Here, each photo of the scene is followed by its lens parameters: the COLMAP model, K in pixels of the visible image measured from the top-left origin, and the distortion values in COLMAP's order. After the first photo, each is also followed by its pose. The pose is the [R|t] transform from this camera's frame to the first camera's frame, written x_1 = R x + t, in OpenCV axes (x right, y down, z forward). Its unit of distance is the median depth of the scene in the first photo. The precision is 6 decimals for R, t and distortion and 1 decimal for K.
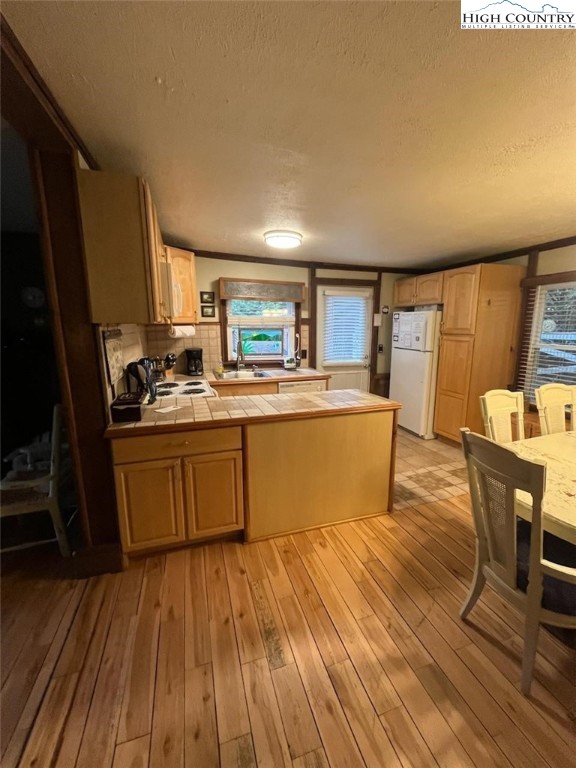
lens RADIAL K [[311.0, 0, 289.0], [0, 311.0, 383.6], [0, 0, 1]] dist [-0.002369, 0.000299]
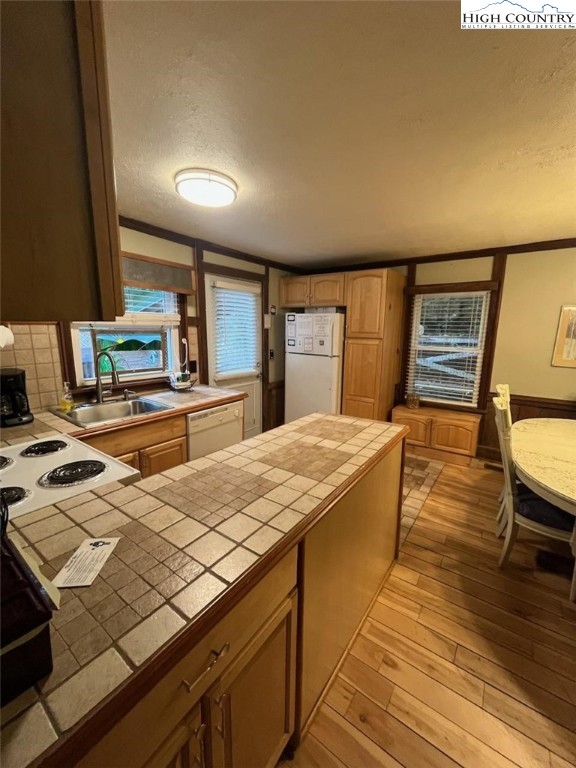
lens RADIAL K [[311.0, 0, 289.0], [0, 311.0, 383.6], [0, 0, 1]] dist [-0.002369, 0.000299]
pose [[0.809743, -0.093760, 0.579245, -0.208434], [0.095173, 0.995066, 0.028023, -0.058510], [-0.579014, 0.032437, 0.814672, 0.304468]]
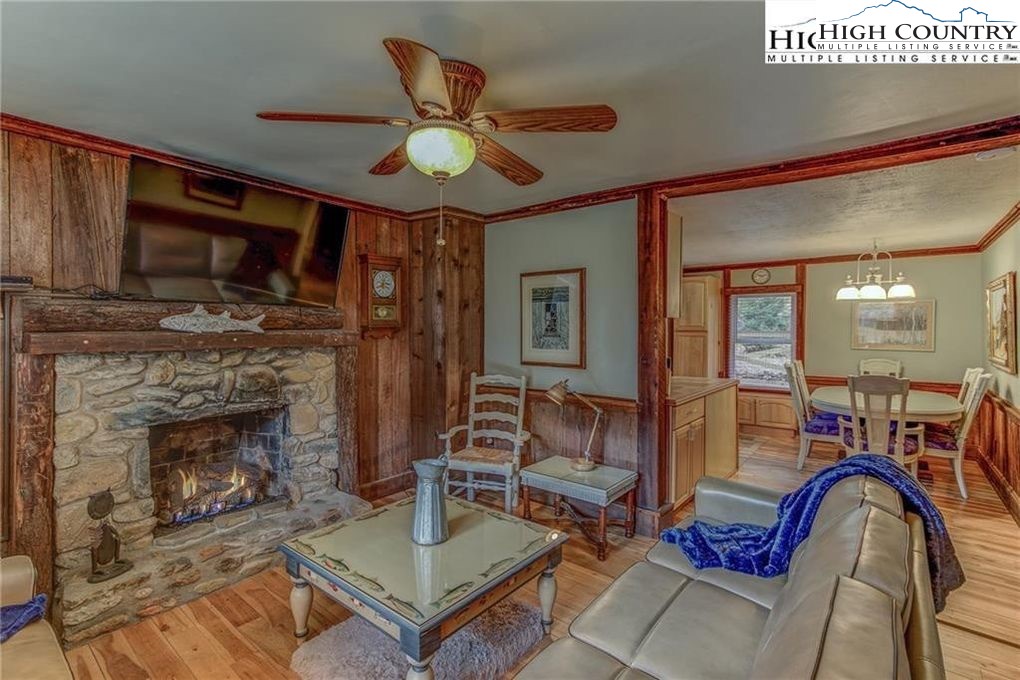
lens RADIAL K [[484.6, 0, 475.1], [0, 484.6, 338.8], [0, 0, 1]] dist [0.000708, 0.000366]
pose [[0.857828, -0.005816, 0.513904, -0.987632], [0.088694, 0.986608, -0.136886, 0.044765], [-0.506226, 0.163005, 0.846856, -0.124853]]
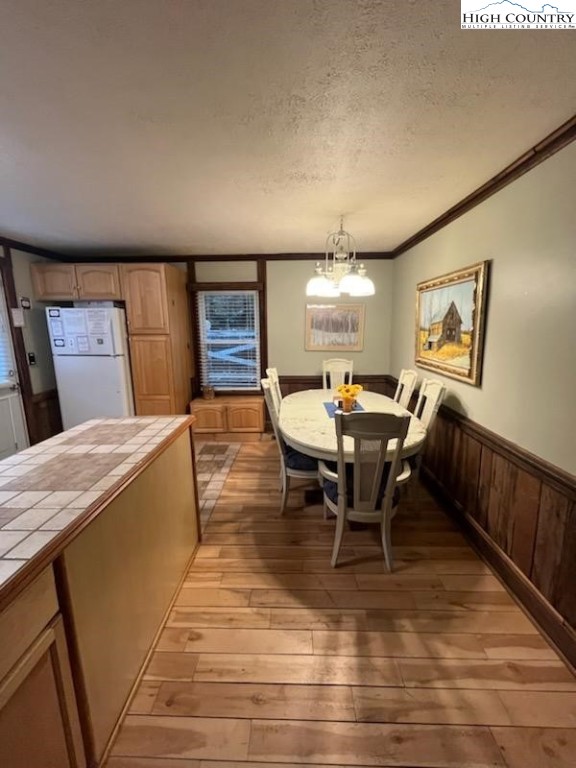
lens RADIAL K [[311.0, 0, 289.0], [0, 311.0, 383.6], [0, 0, 1]] dist [-0.002369, 0.000299]
pose [[0.332034, -0.176757, 0.926558, -0.197177], [0.177774, 0.976409, 0.122561, -0.047223], [-0.926364, 0.124023, 0.355624, 0.258842]]
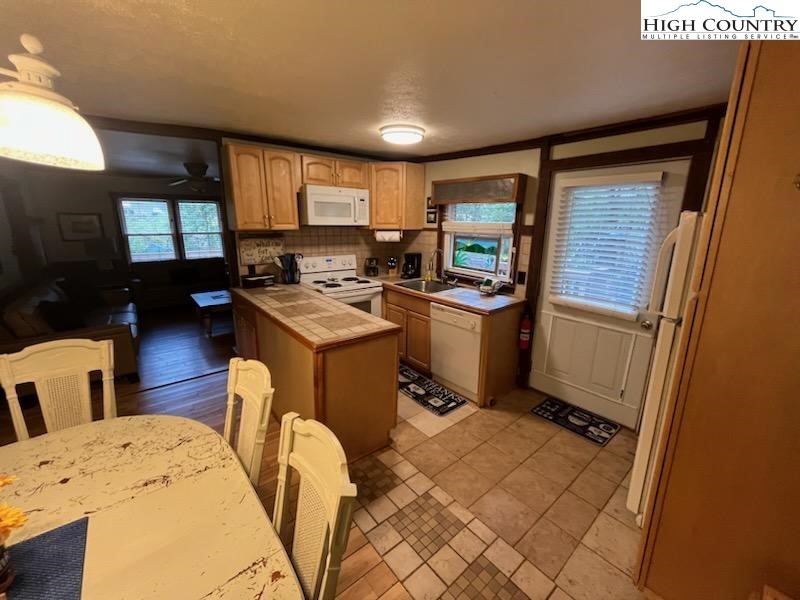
lens RADIAL K [[324.0, 0, 397.7], [0, 324.0, 299.5], [0, 0, 1]] dist [-0.002369, 0.000299]
pose [[0.350141, 0.223799, -0.909569, 0.660459], [-0.185499, 0.968374, 0.166860, -0.125435], [0.918146, 0.110299, 0.380582, 0.516059]]
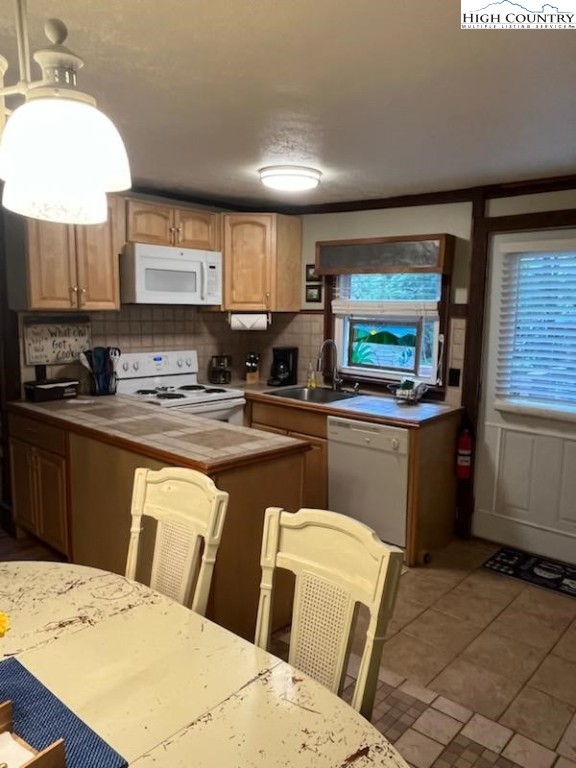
lens RADIAL K [[559.6, 0, 288.0], [0, 559.6, 384.0], [0, 0, 1]] dist [-0.005764, 0.002768]
pose [[0.485501, 0.124812, -0.865281, 0.728720], [-0.177086, 0.983279, 0.042471, -0.080896], [0.856113, 0.132609, 0.499485, 0.369138]]
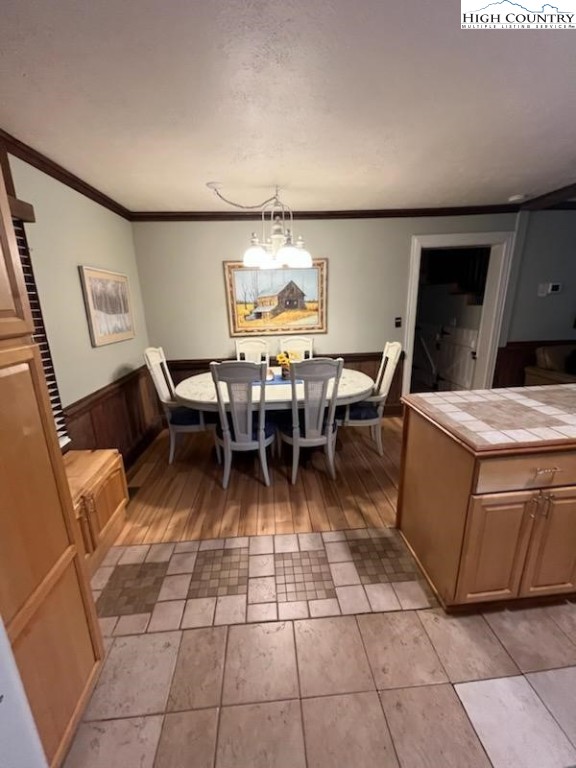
lens RADIAL K [[311.0, 0, 289.0], [0, 311.0, 383.6], [0, 0, 1]] dist [-0.002369, 0.000299]
pose [[-0.971056, -0.032719, 0.236602, 0.267591], [0.074217, 0.900209, 0.429088, -0.182195], [-0.227030, 0.434228, -0.871724, 1.014667]]
